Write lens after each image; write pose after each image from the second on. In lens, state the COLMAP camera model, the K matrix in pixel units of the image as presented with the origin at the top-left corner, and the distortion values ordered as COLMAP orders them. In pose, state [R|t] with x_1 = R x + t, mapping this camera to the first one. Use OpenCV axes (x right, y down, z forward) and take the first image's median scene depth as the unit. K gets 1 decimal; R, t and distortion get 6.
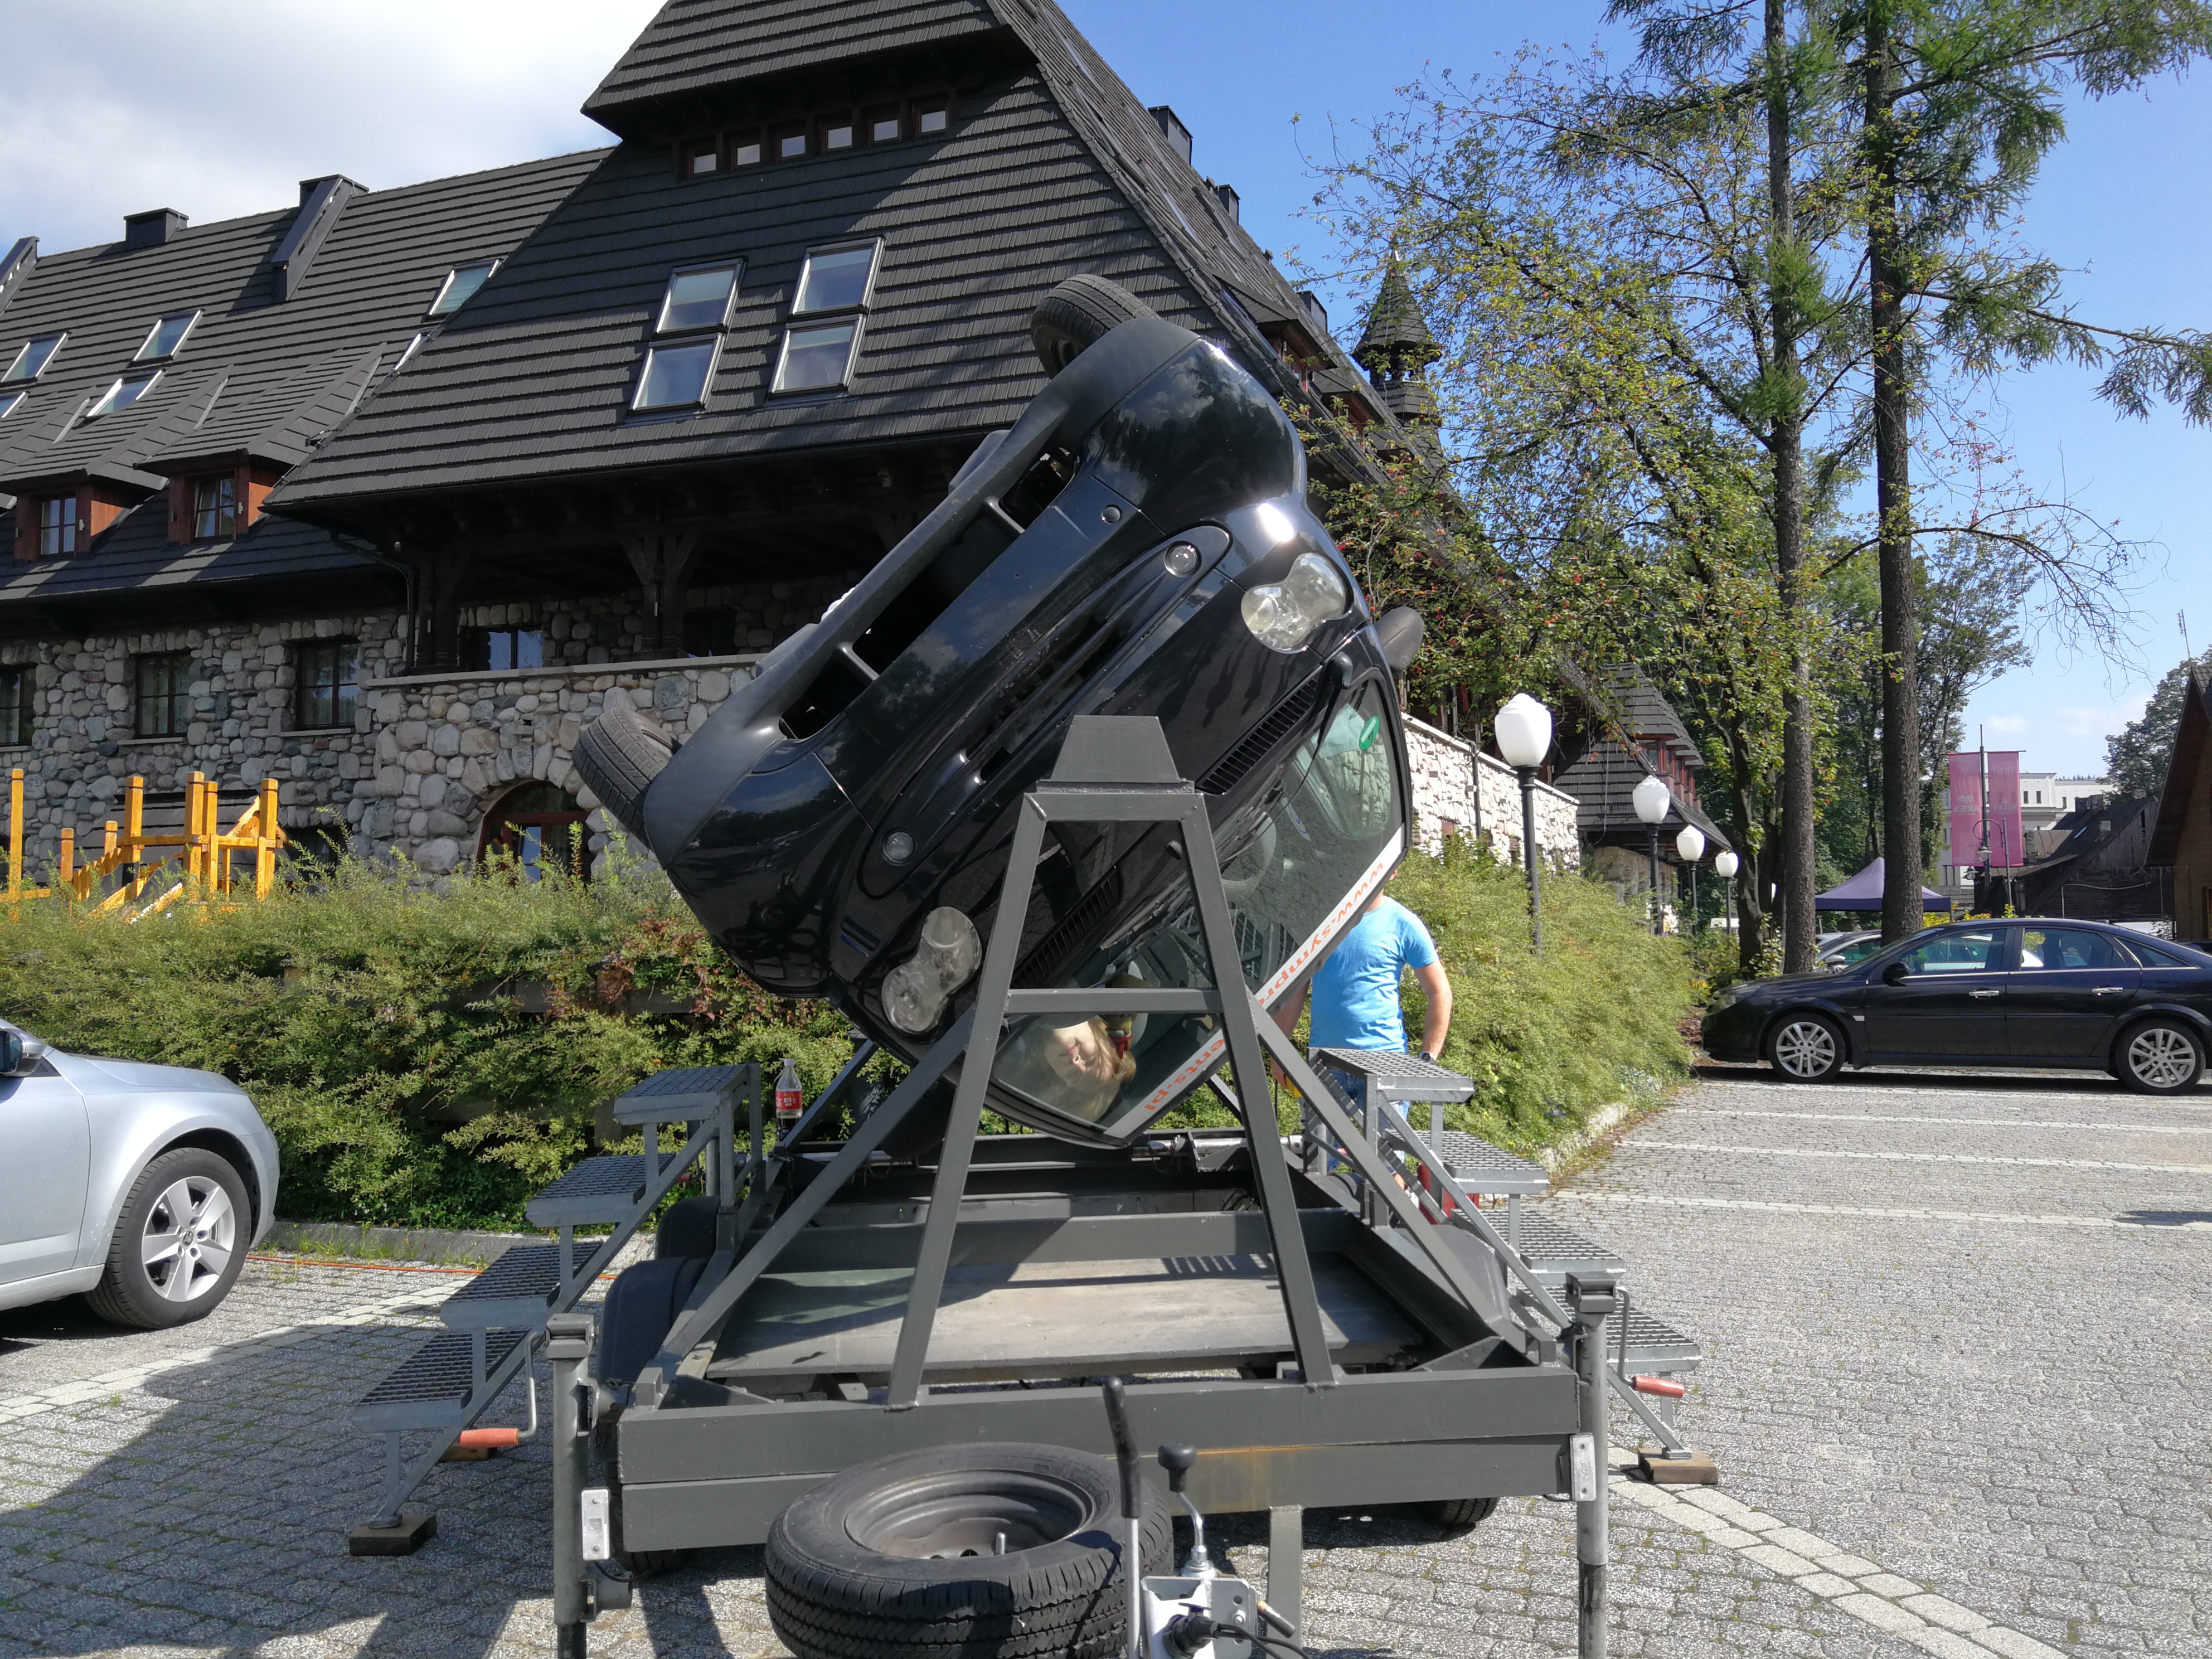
lens RADIAL K [[1750.1, 0, 1121.8], [0, 1750.1, 823.2], [0, 0, 1]] dist [0.031367, -0.043690]
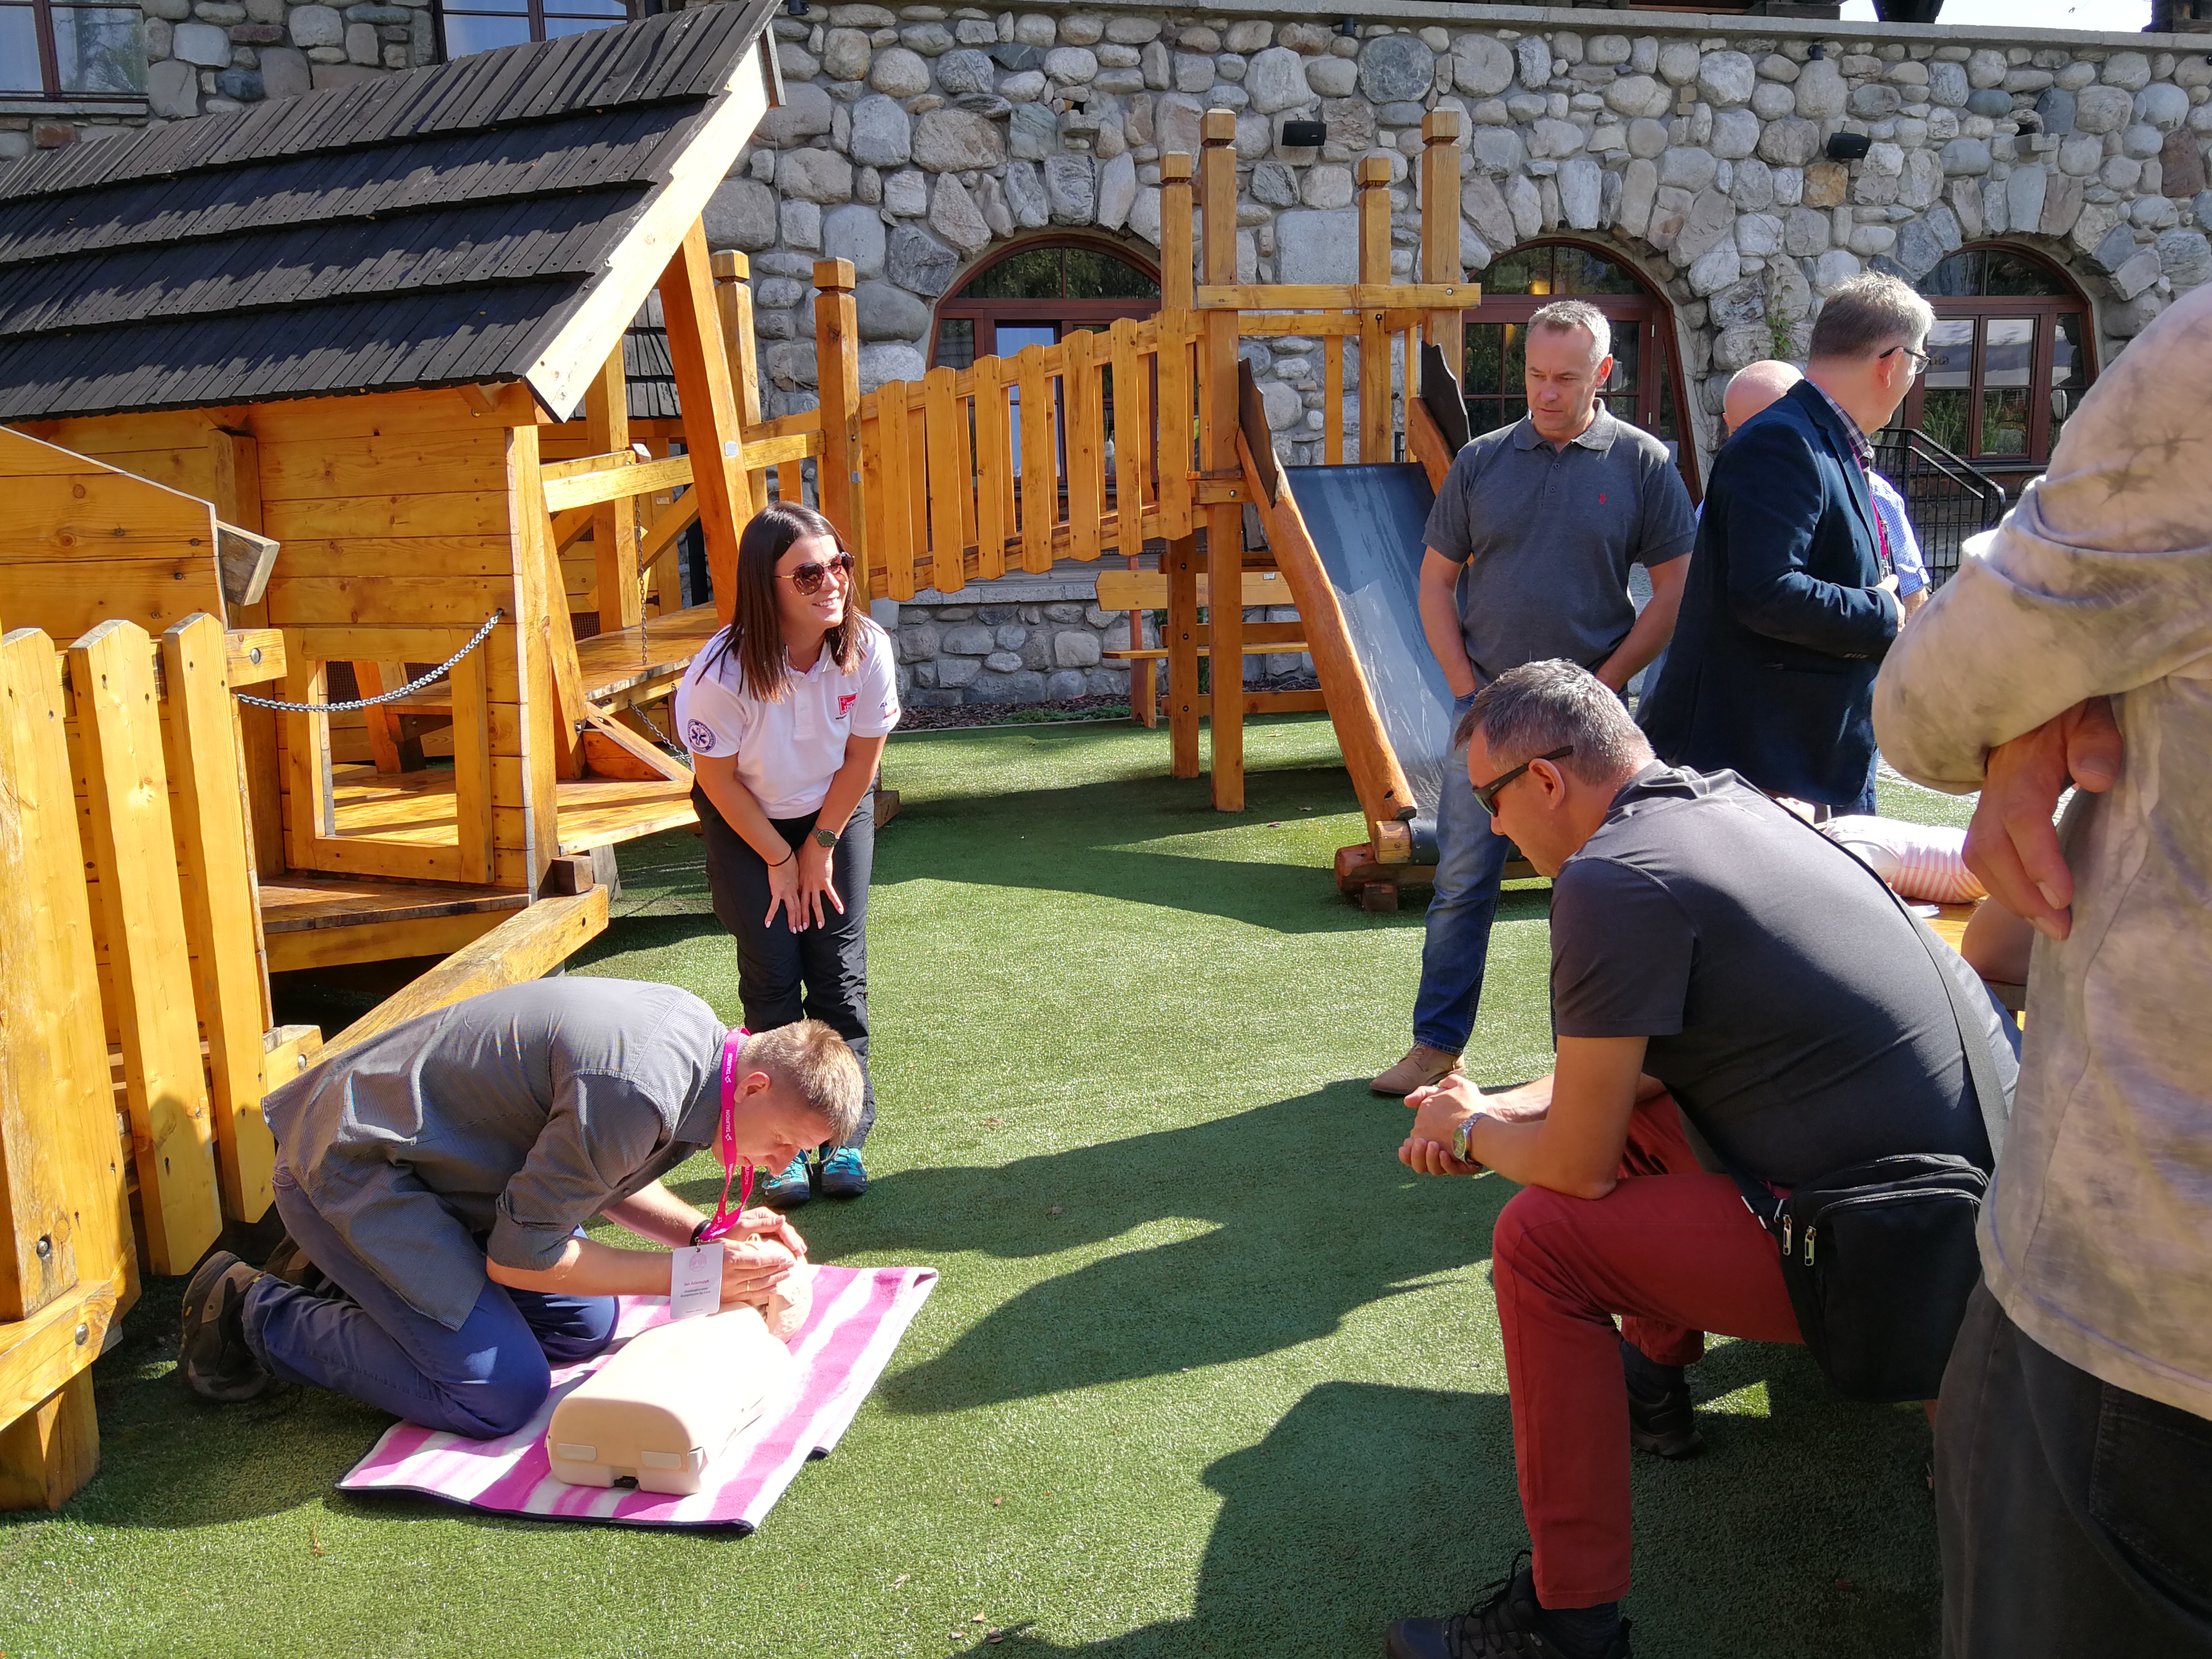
lens RADIAL K [[1750.1, 0, 1121.8], [0, 1750.1, 823.2], [0, 0, 1]] dist [0.031367, -0.043690]
pose [[0.835354, -0.117870, 0.536927, -0.586281], [-0.014288, 0.971756, 0.235557, 0.021351], [-0.549527, -0.204445, 0.810075, 0.519507]]
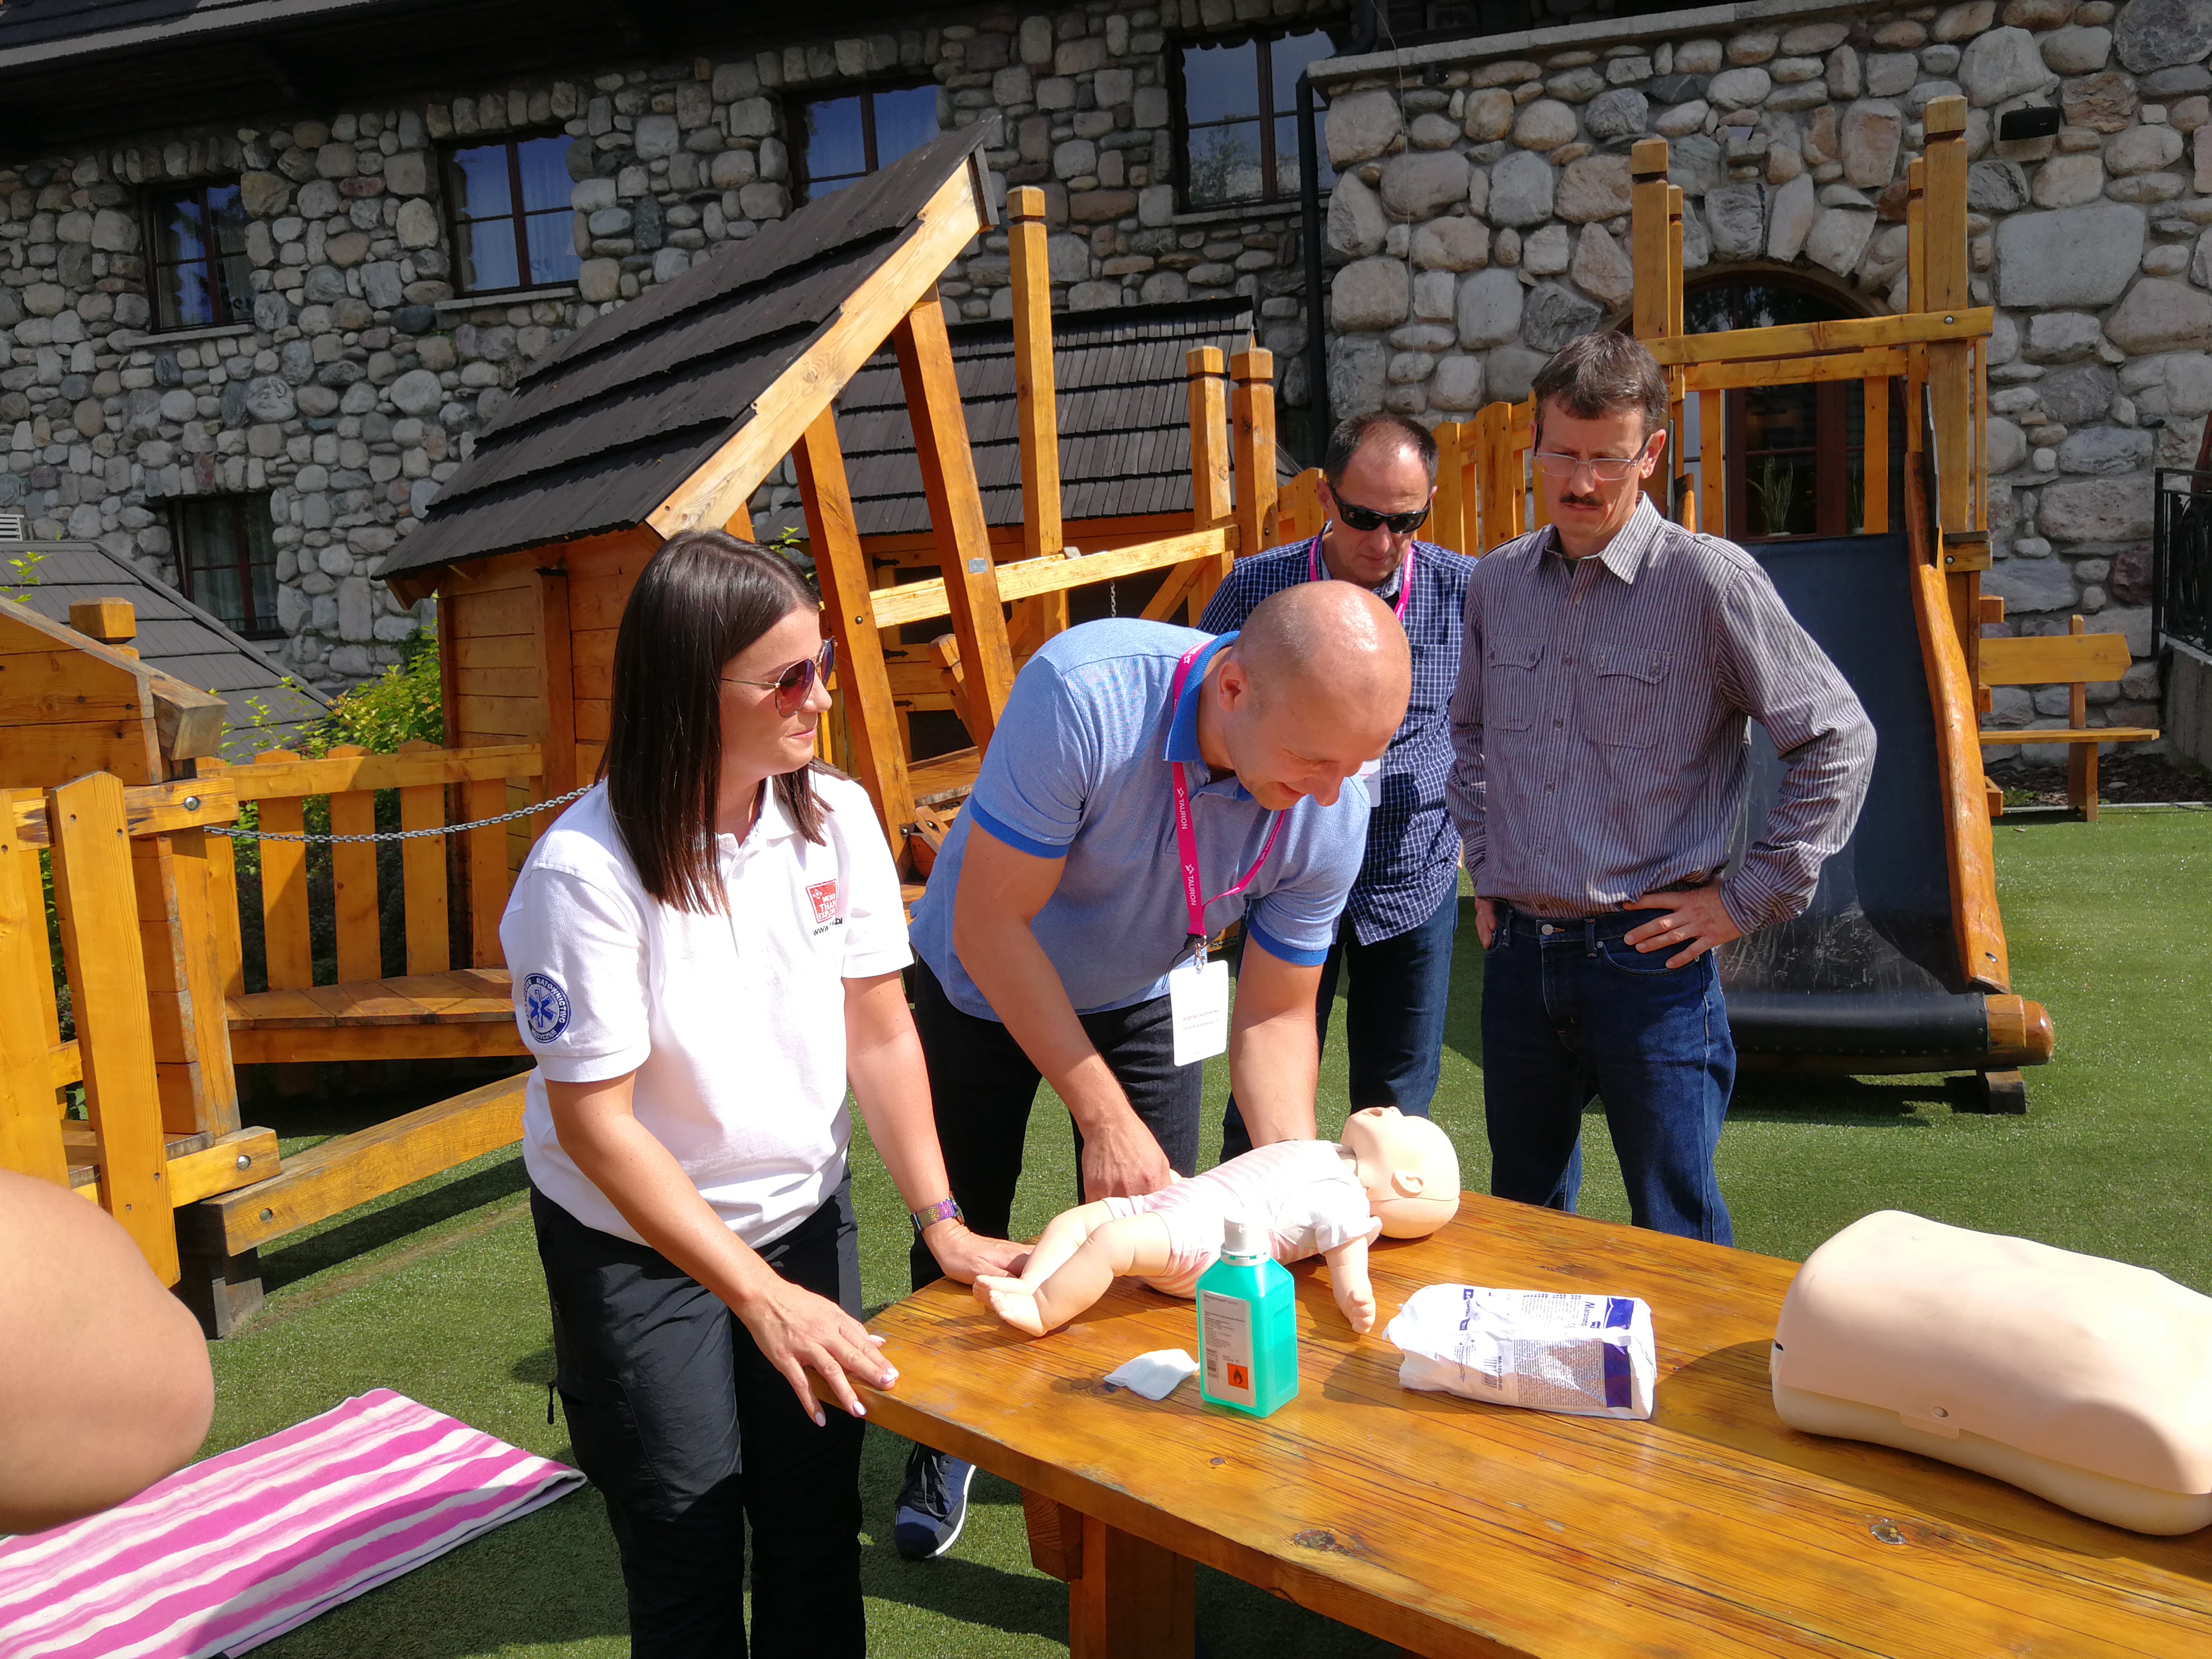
lens RADIAL K [[1750.1, 0, 1121.8], [0, 1750.1, 823.2], [0, 0, 1]] dist [0.031367, -0.043690]
pose [[0.994930, -0.064797, 0.076917, -0.514090], [0.048379, 0.978843, 0.198813, 0.017553], [-0.088173, -0.194083, 0.977014, 0.512318]]
